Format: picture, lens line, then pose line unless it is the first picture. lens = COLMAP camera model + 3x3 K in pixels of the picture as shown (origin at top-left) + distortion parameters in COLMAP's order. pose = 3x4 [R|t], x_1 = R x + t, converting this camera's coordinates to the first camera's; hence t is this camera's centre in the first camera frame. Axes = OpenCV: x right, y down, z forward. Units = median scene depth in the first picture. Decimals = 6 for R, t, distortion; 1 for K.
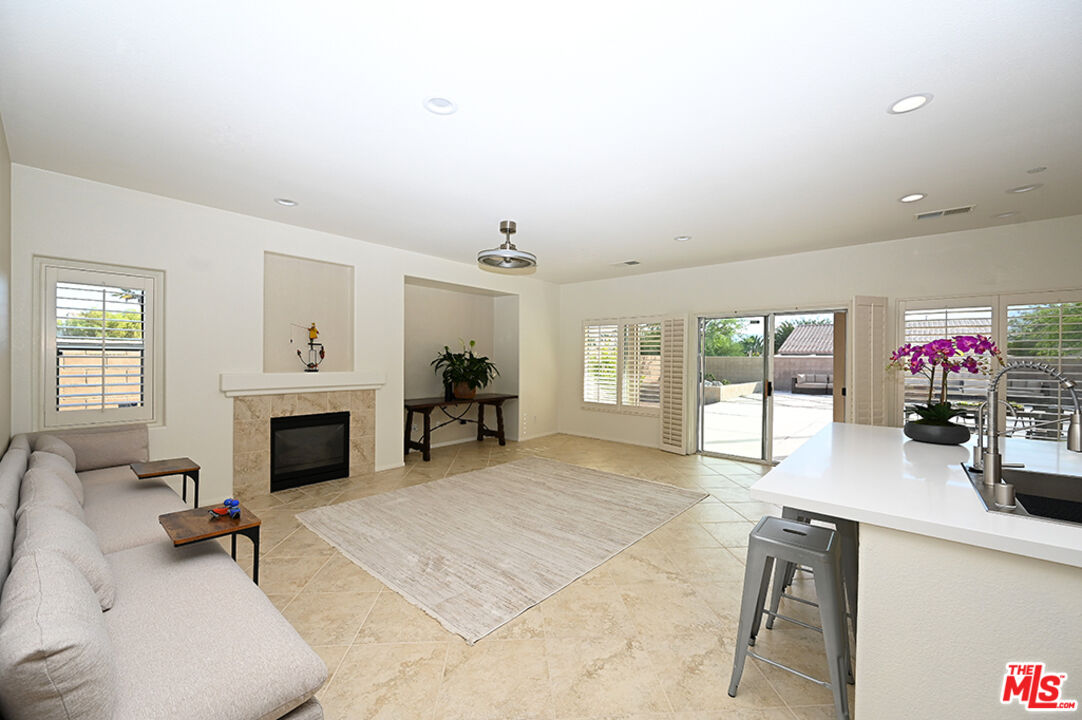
lens RADIAL K [[427.9, 0, 537.9], [0, 427.9, 358.7], [0, 0, 1]] dist [0.001782, 0.000347]
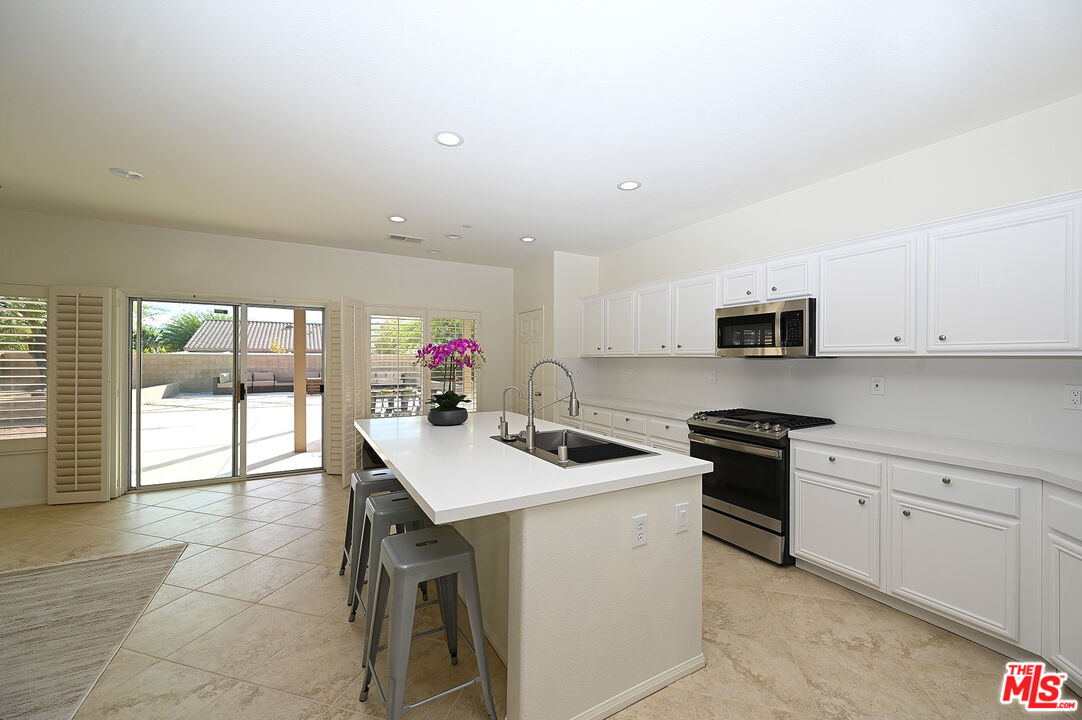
lens RADIAL K [[427.9, 0, 540.5], [0, 427.9, 360.0], [0, 0, 1]] dist [0.001782, 0.000347]
pose [[0.333811, -0.008660, 0.942600, -0.078299], [-0.000137, 0.999957, 0.009235, -0.000770], [-0.942640, -0.003212, 0.333795, 0.185907]]
